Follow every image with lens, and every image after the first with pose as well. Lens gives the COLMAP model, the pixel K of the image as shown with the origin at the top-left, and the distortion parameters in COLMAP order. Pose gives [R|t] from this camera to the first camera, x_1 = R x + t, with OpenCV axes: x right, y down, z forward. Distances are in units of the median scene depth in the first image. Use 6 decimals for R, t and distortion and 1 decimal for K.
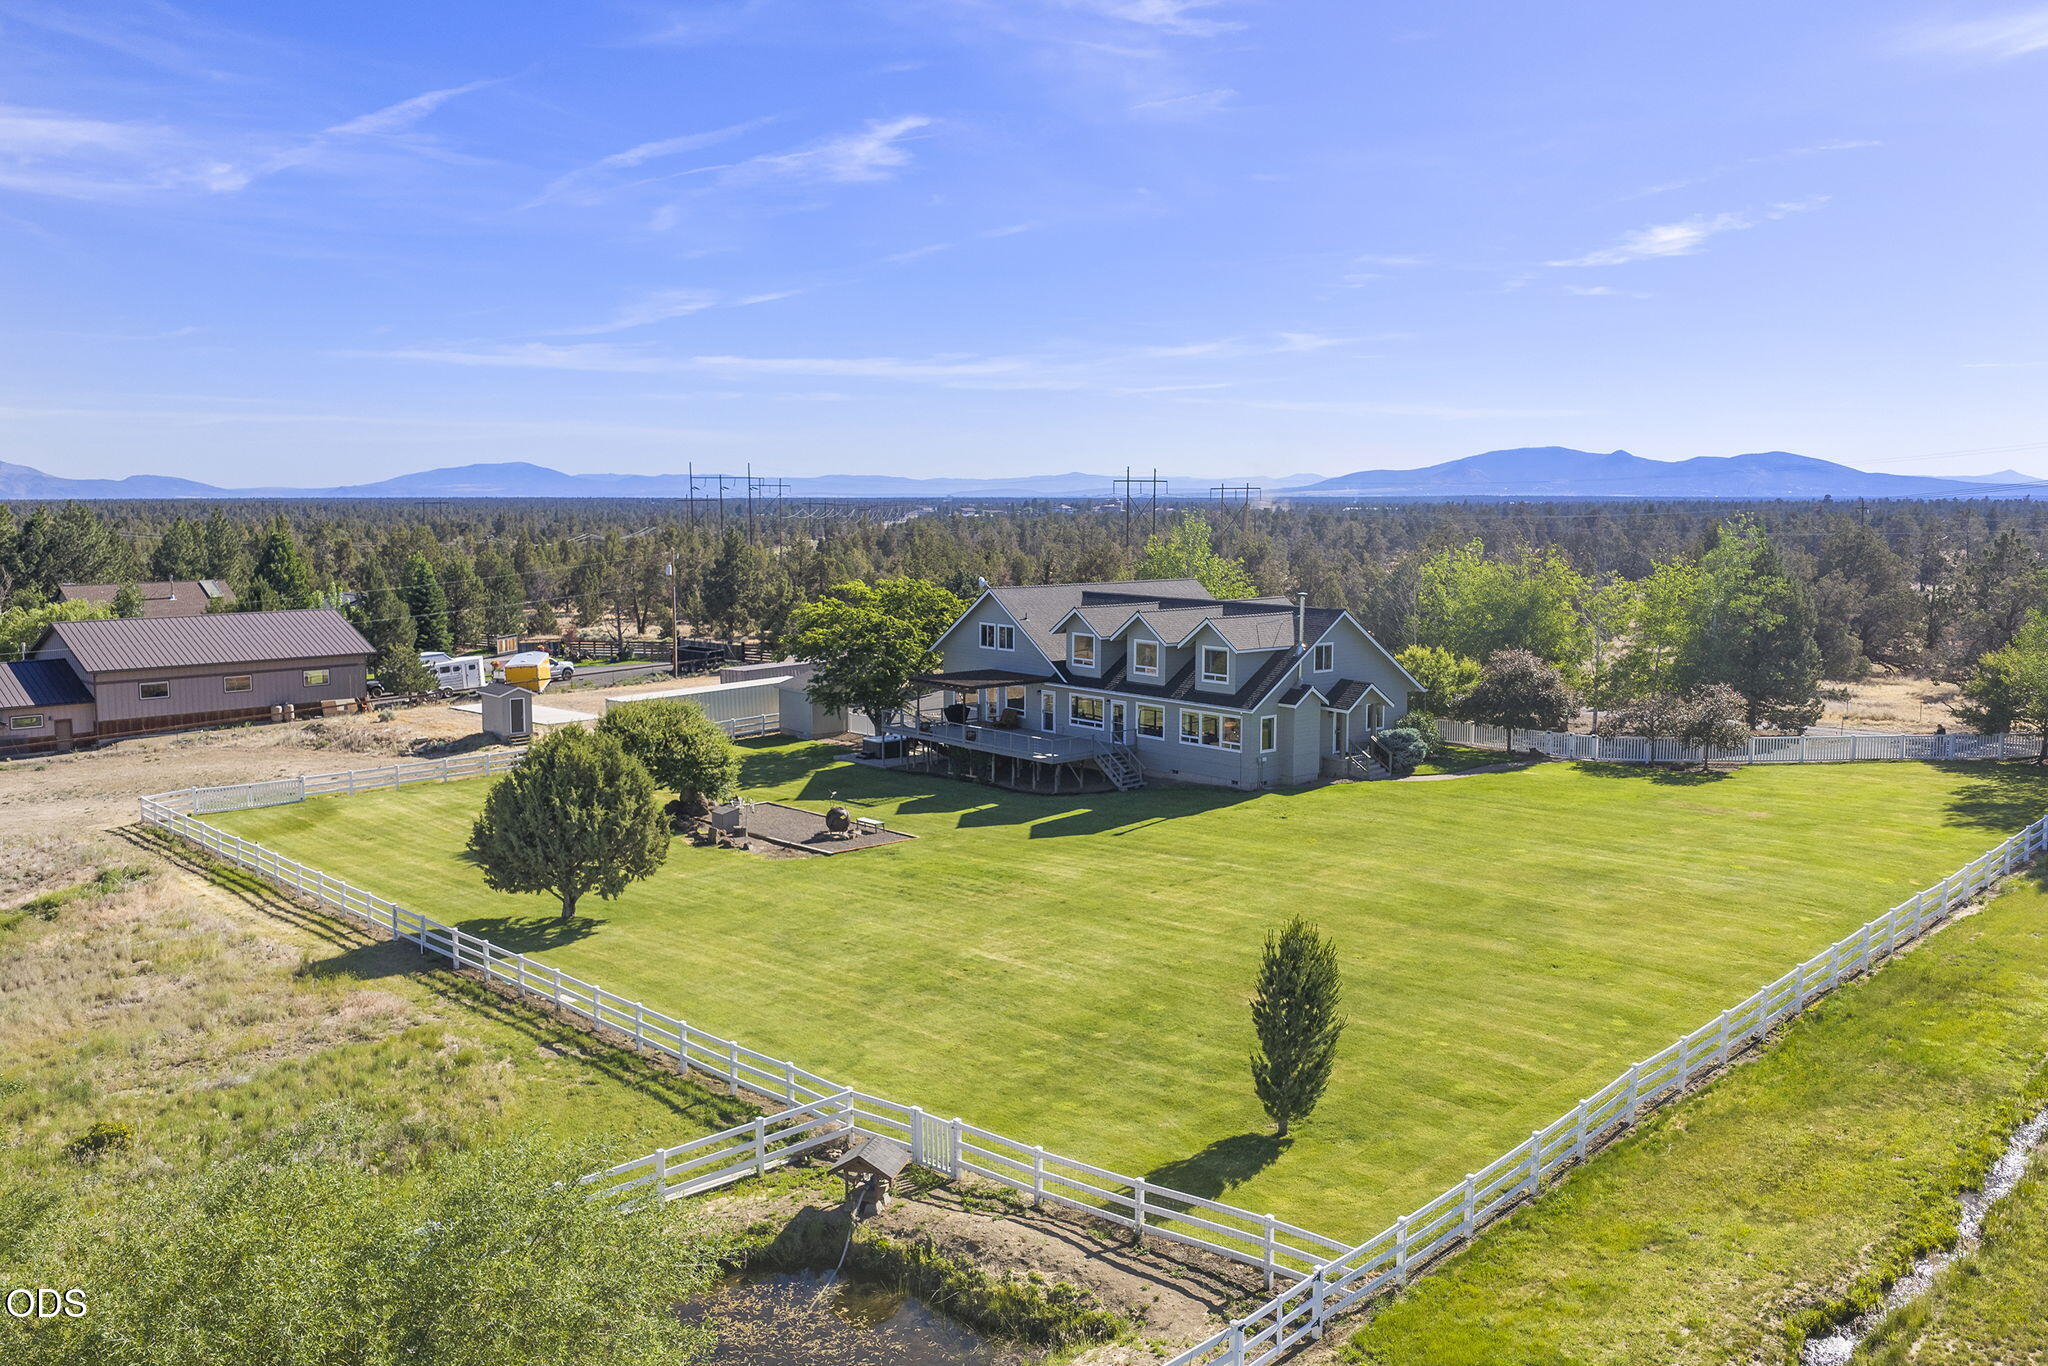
lens RADIAL K [[1695.9, 0, 1024.0], [0, 1695.9, 683.0], [0, 0, 1]] dist [0.021602, -0.054055]
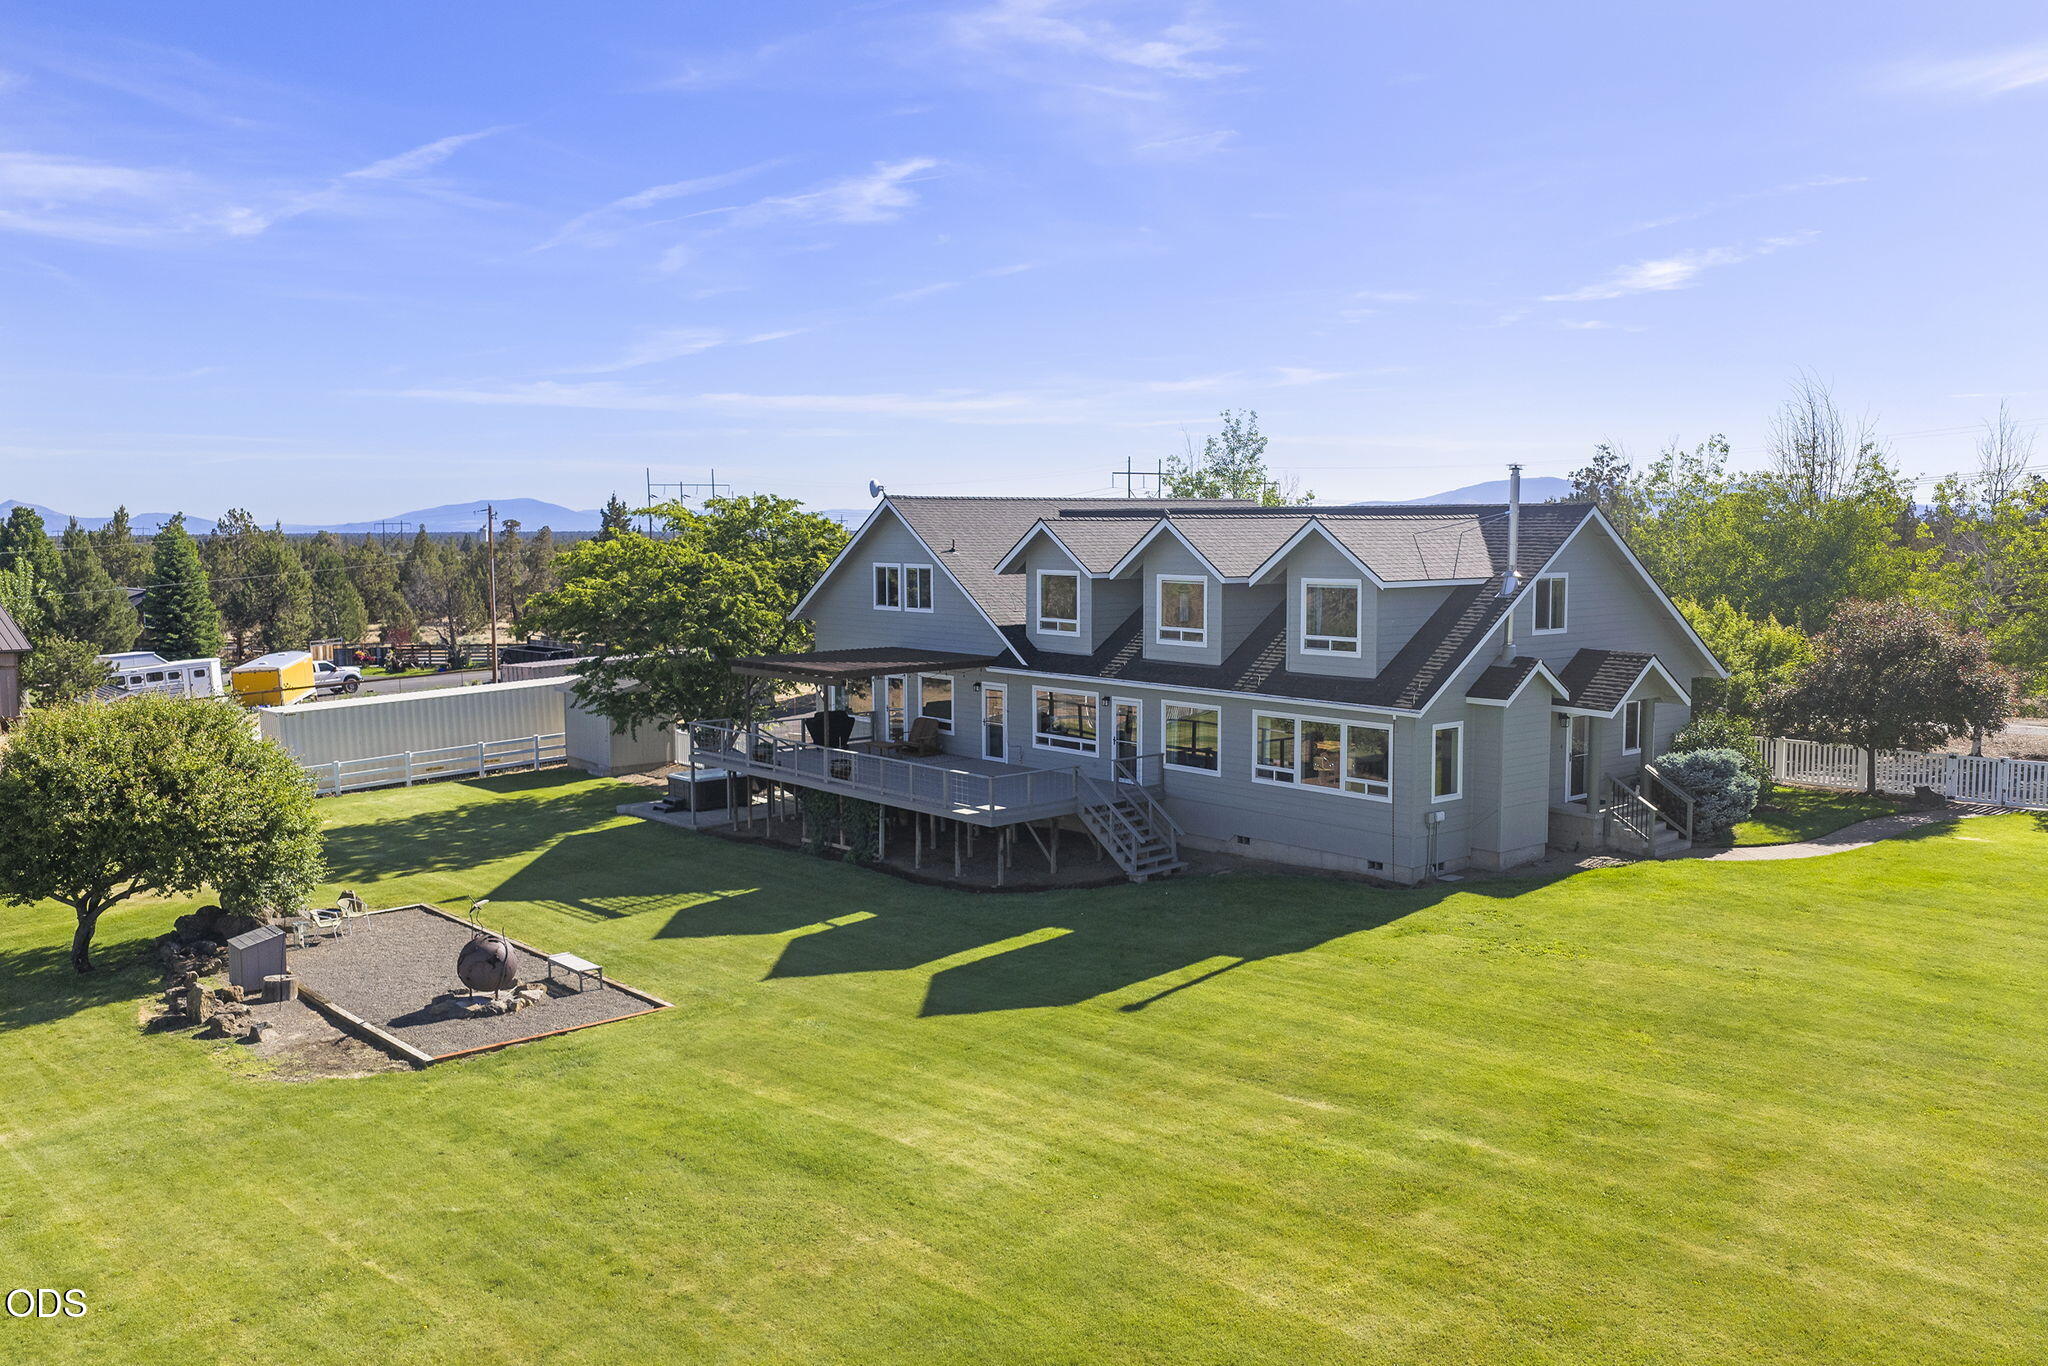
lens RADIAL K [[1695.9, 0, 1024.0], [0, 1695.9, 683.0], [0, 0, 1]] dist [0.021602, -0.054055]
pose [[0.999984, -0.005627, -0.000007, 0.025699], [0.005626, 0.999828, -0.017651, 0.015064], [0.000106, 0.017650, 0.999844, 0.506317]]
